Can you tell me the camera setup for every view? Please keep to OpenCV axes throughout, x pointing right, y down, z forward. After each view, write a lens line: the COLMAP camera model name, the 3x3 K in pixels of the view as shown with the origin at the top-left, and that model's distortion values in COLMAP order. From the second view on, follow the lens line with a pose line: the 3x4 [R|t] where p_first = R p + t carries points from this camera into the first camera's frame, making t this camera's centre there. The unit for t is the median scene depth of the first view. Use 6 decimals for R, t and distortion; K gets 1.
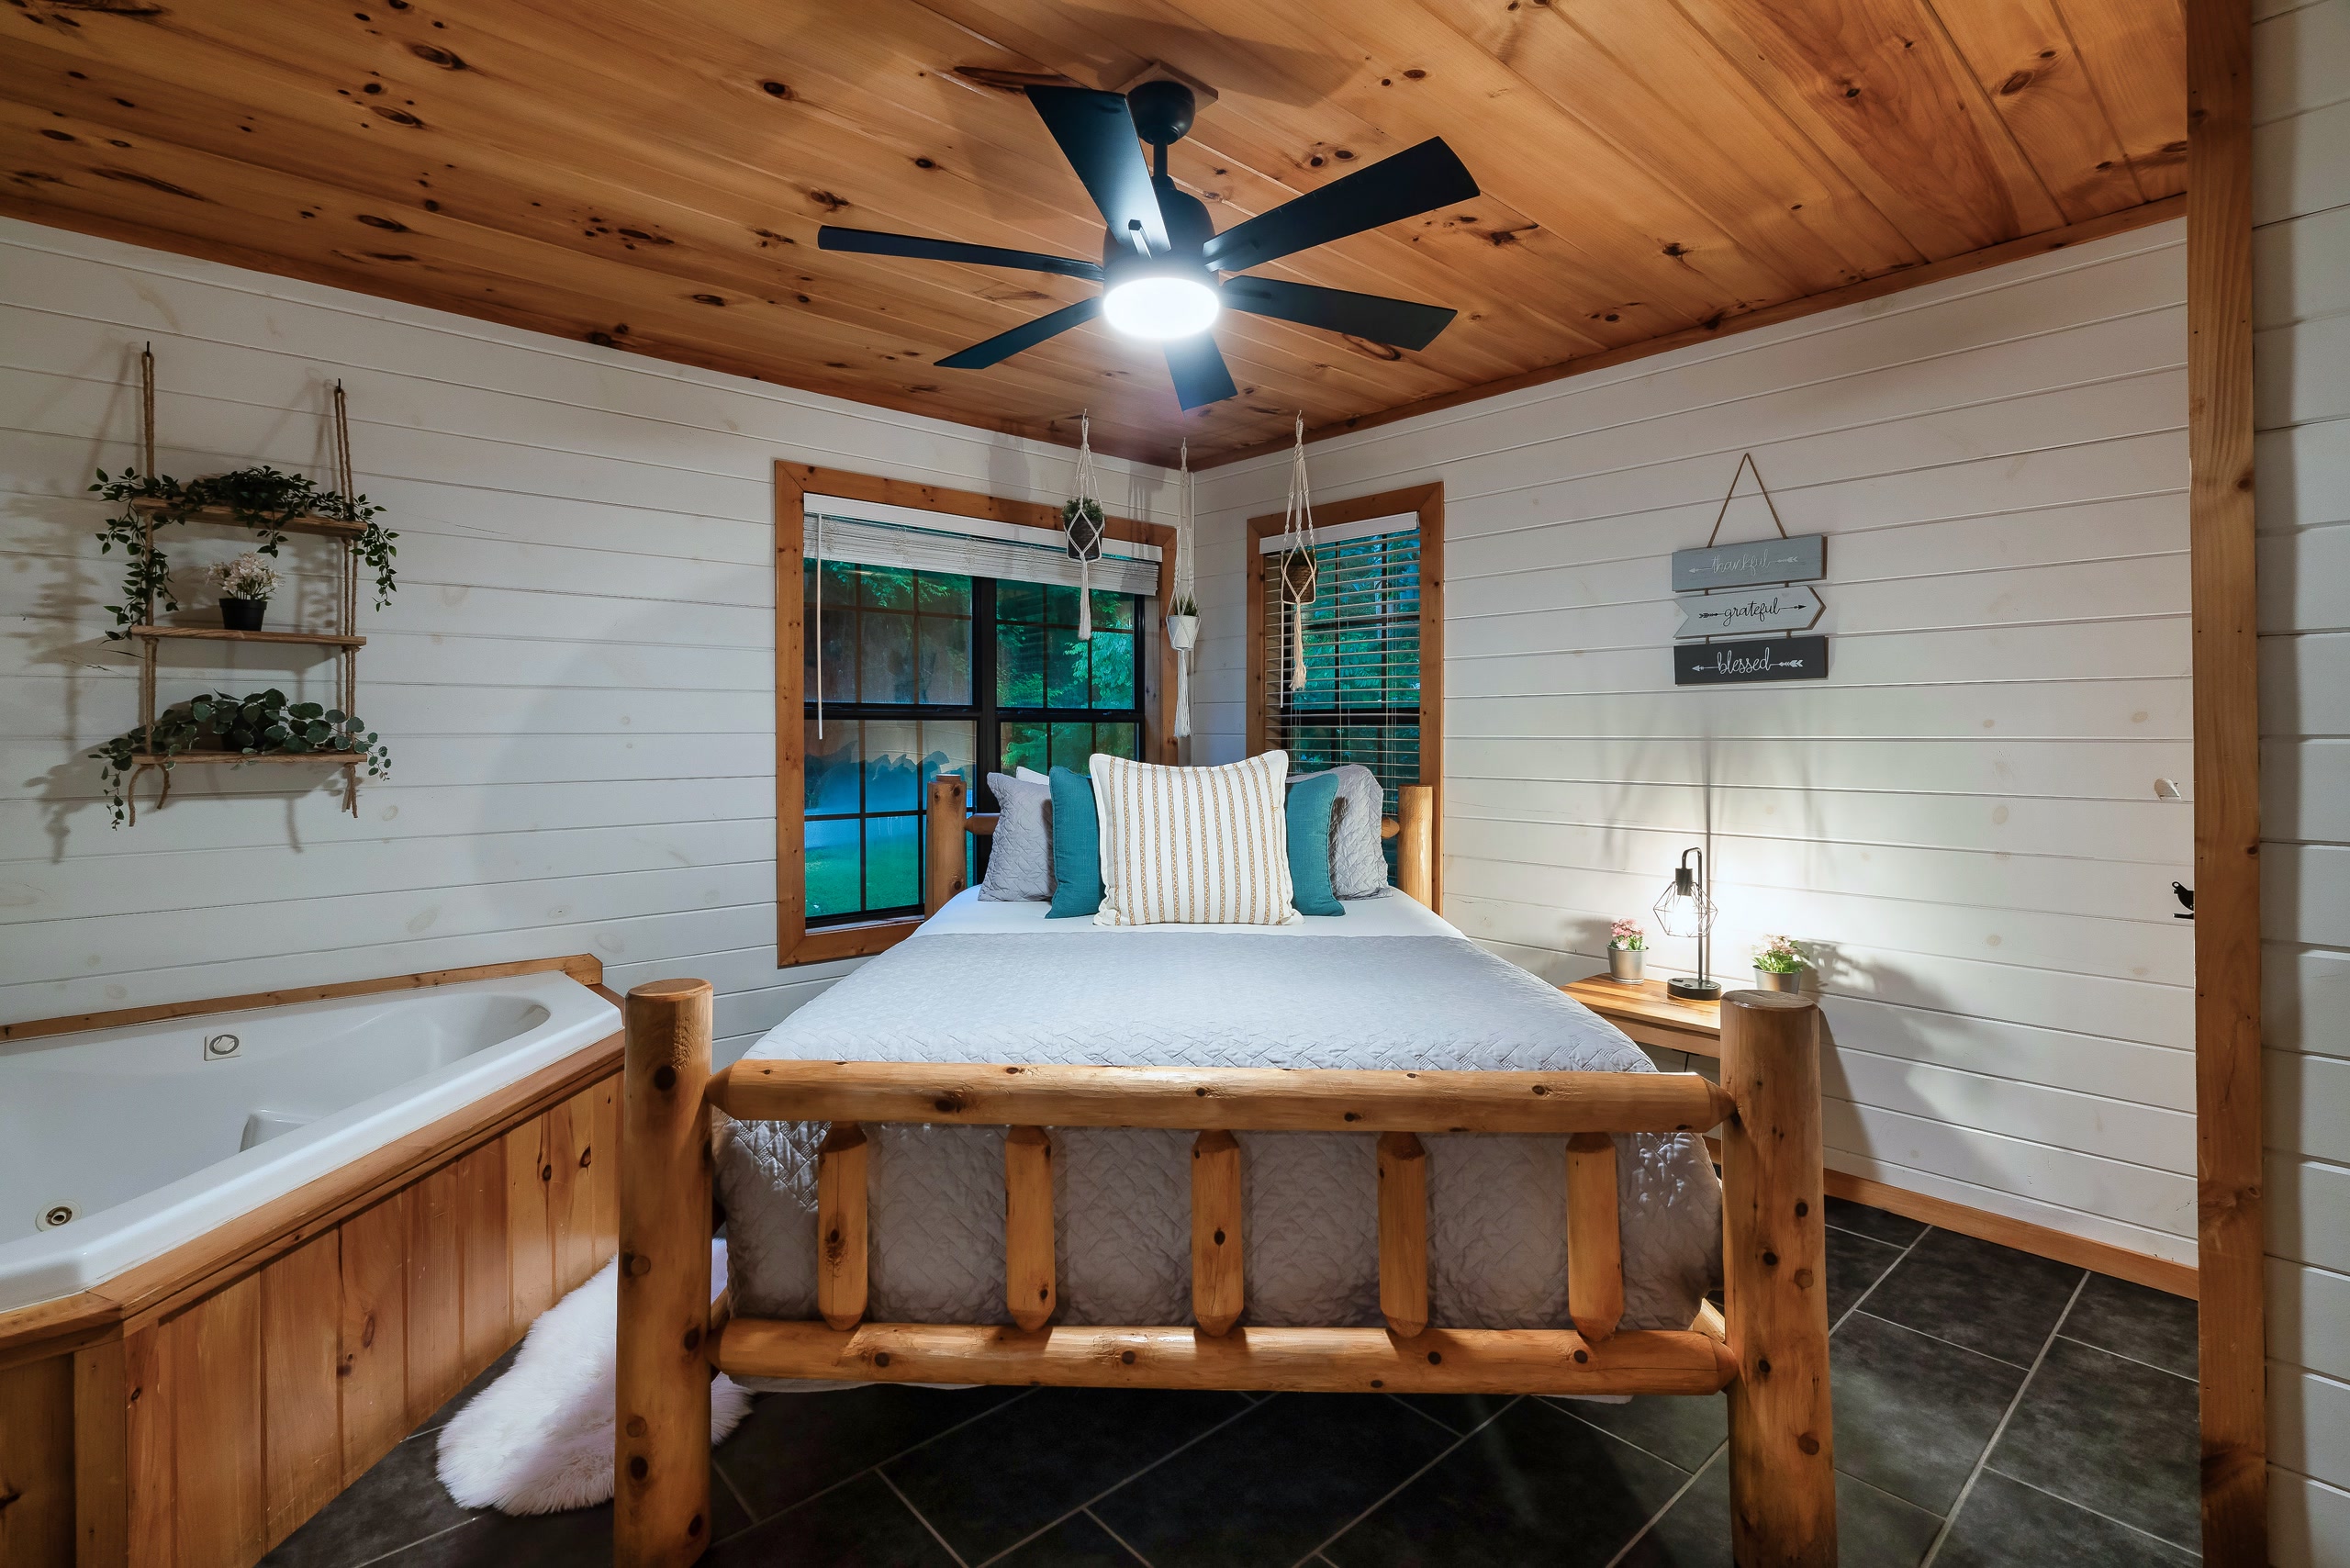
lens RADIAL K [[1085.9, 0, 1131.9], [0, 1085.9, 732.0], [0, 0, 1]] dist [0.008042, 0.000676]
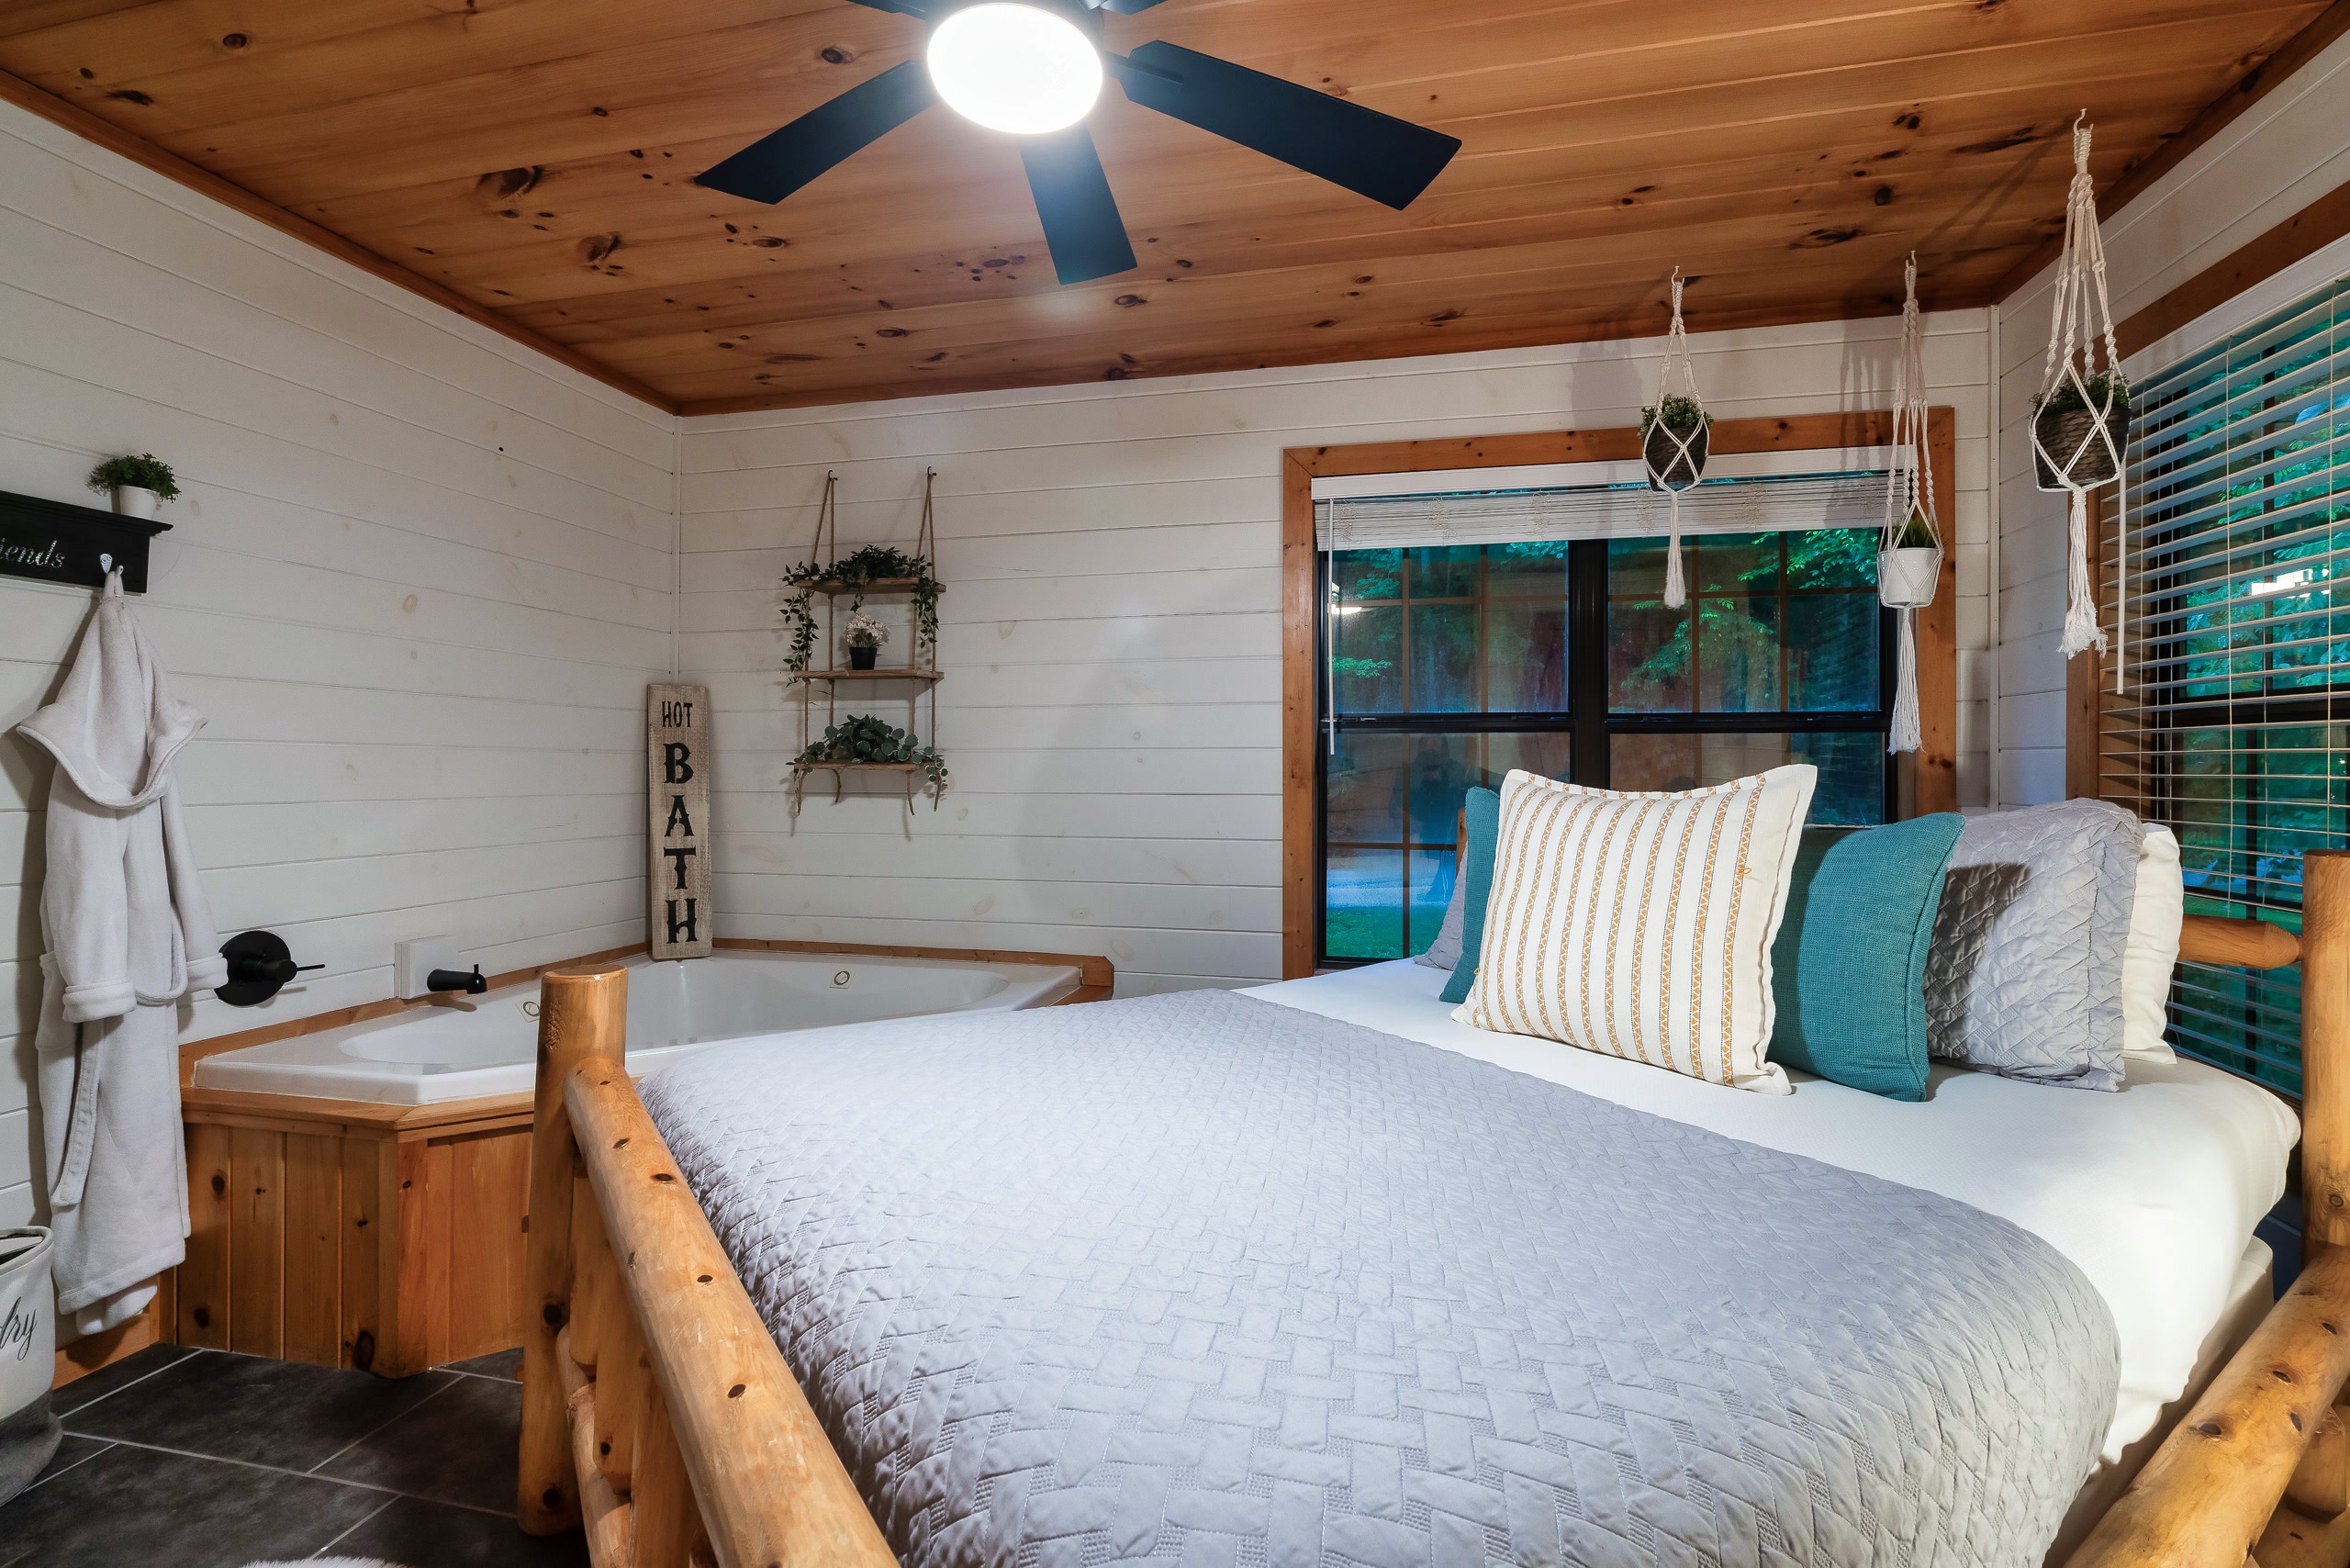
lens RADIAL K [[1076.8, 0, 1175.1], [0, 1076.8, 754.1], [0, 0, 1]] dist [-0.007628, 0.006053]
pose [[0.590494, -0.006339, -0.807017, 0.453101], [-0.002622, 0.999949, -0.009772, 0.020065], [0.807038, 0.007886, 0.590447, 0.511991]]
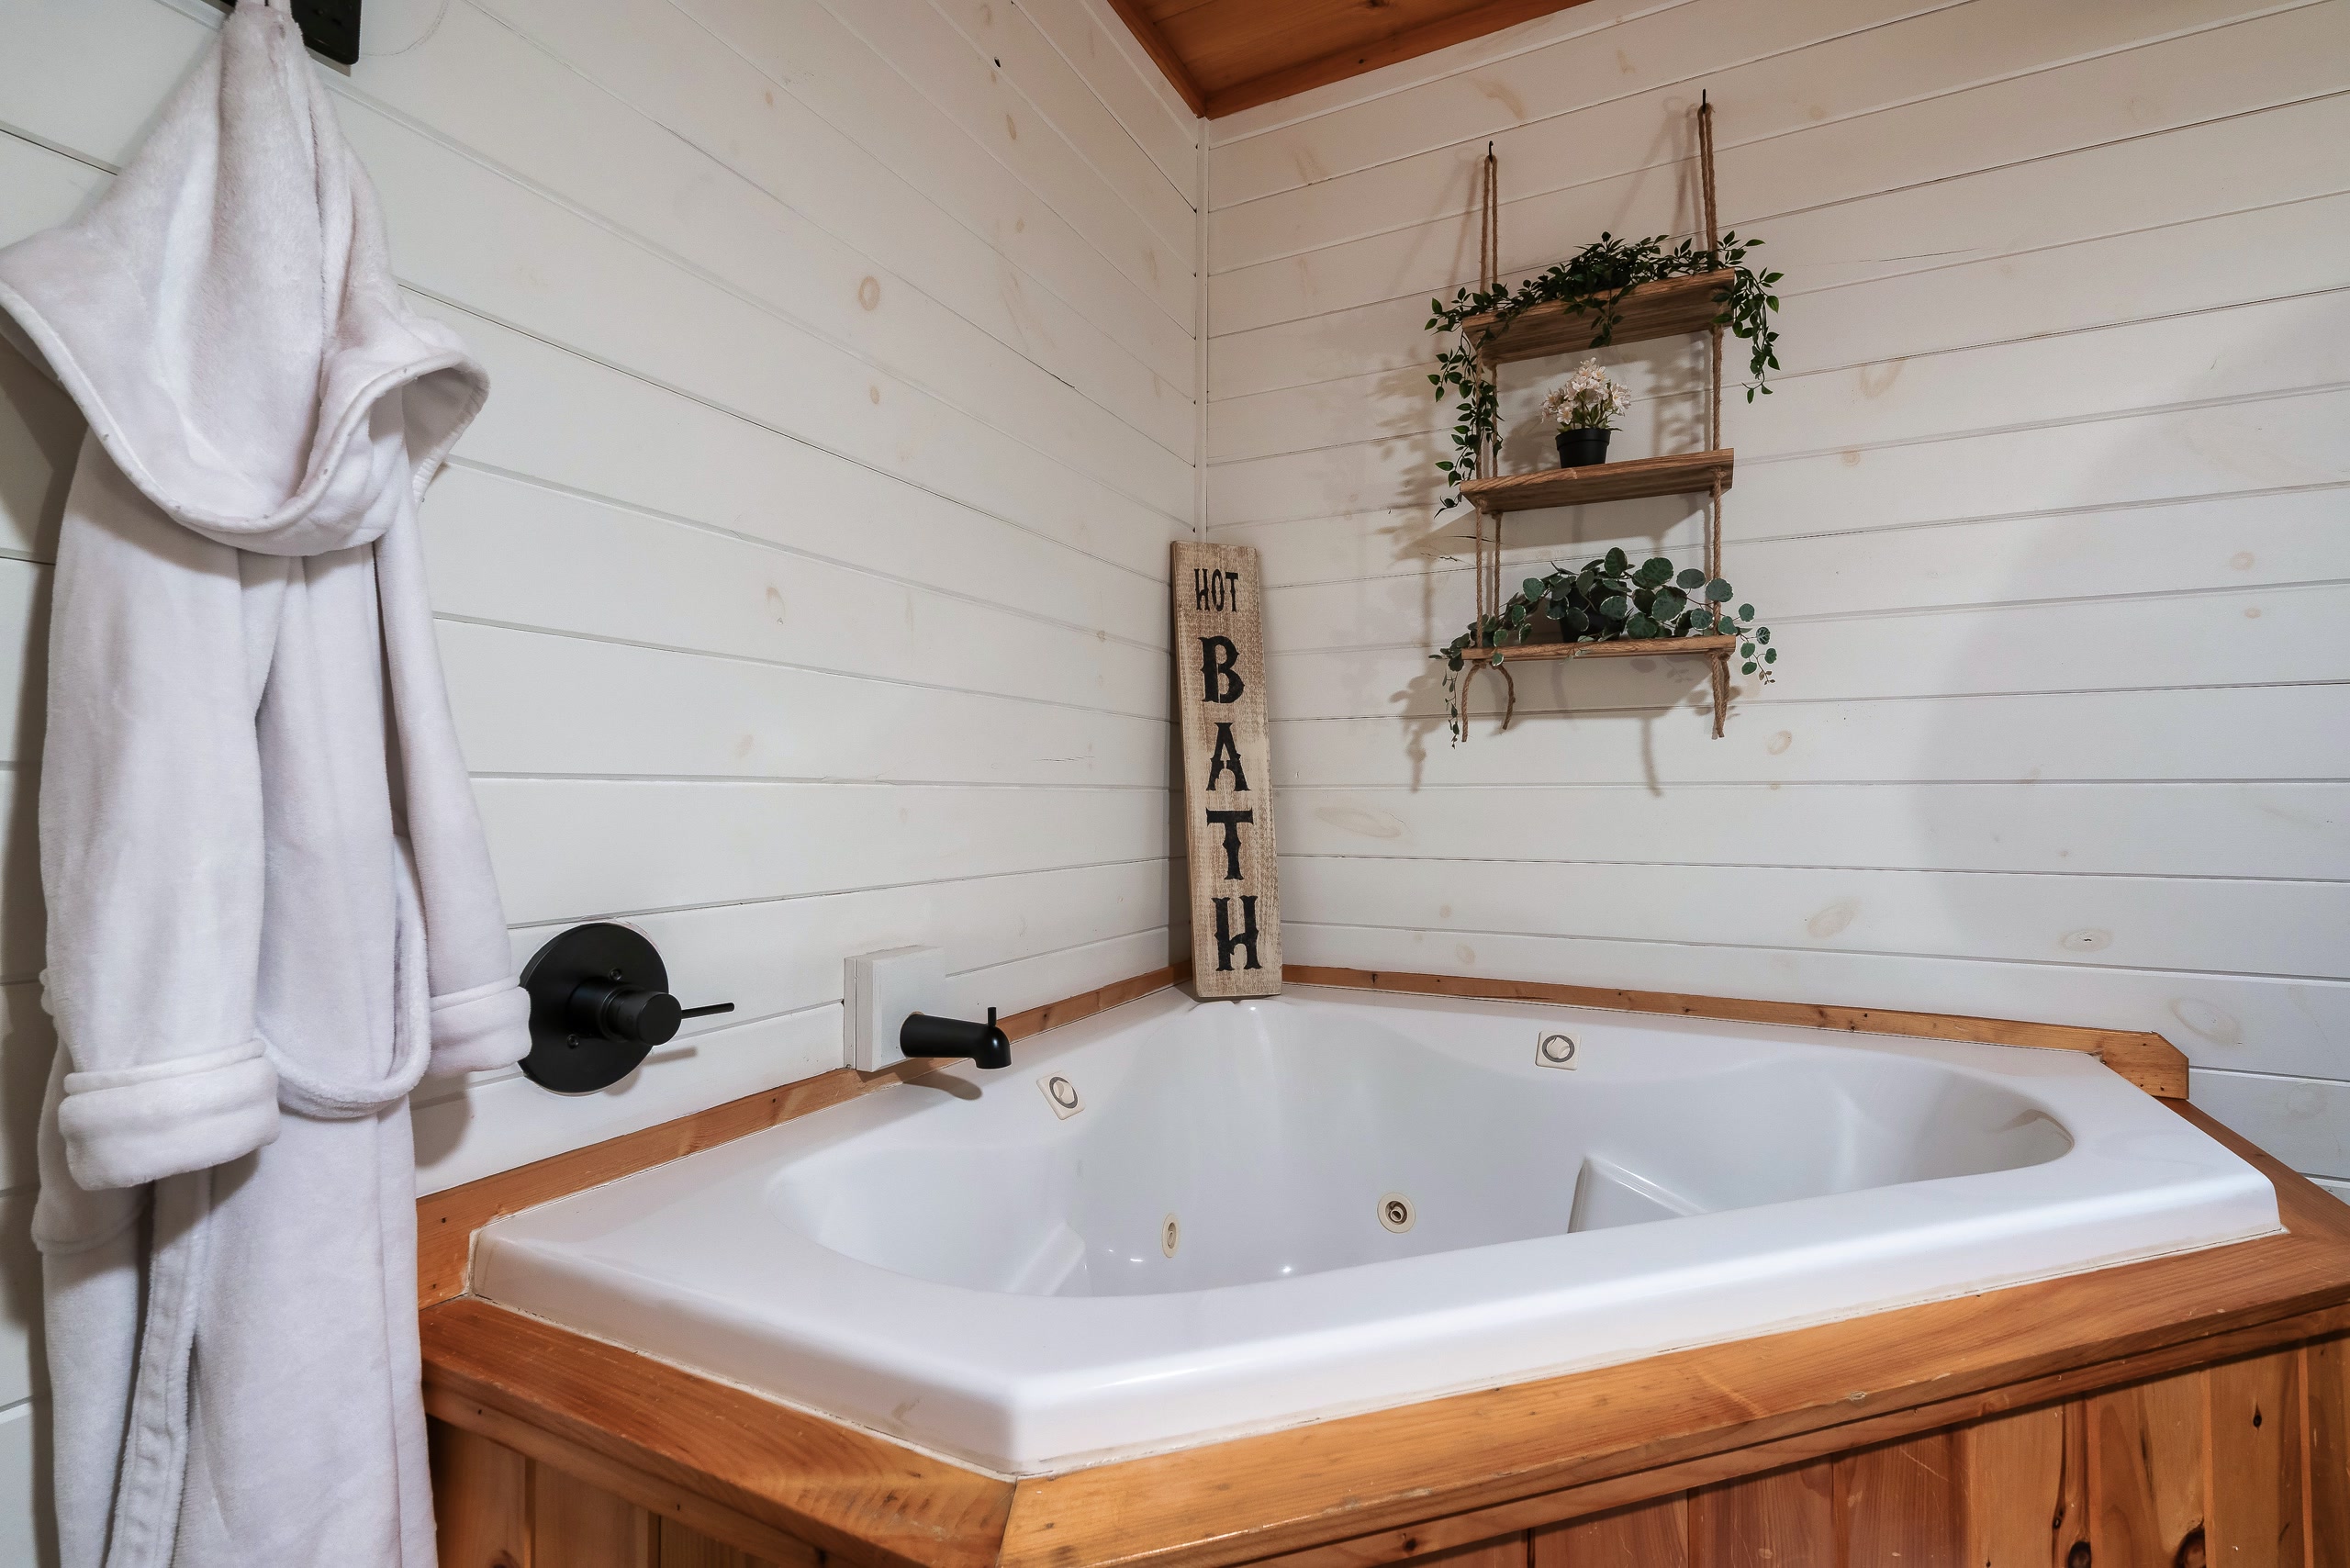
lens RADIAL K [[1070.5, 0, 1191.0], [0, 1070.5, 778.7], [0, 0, 1]] dist [-0.016215, 0.009814]
pose [[0.391883, -0.009980, -0.919961, -0.260499], [-0.002576, 0.999925, -0.011945, 0.109868], [0.920011, 0.007051, 0.391828, 0.470277]]
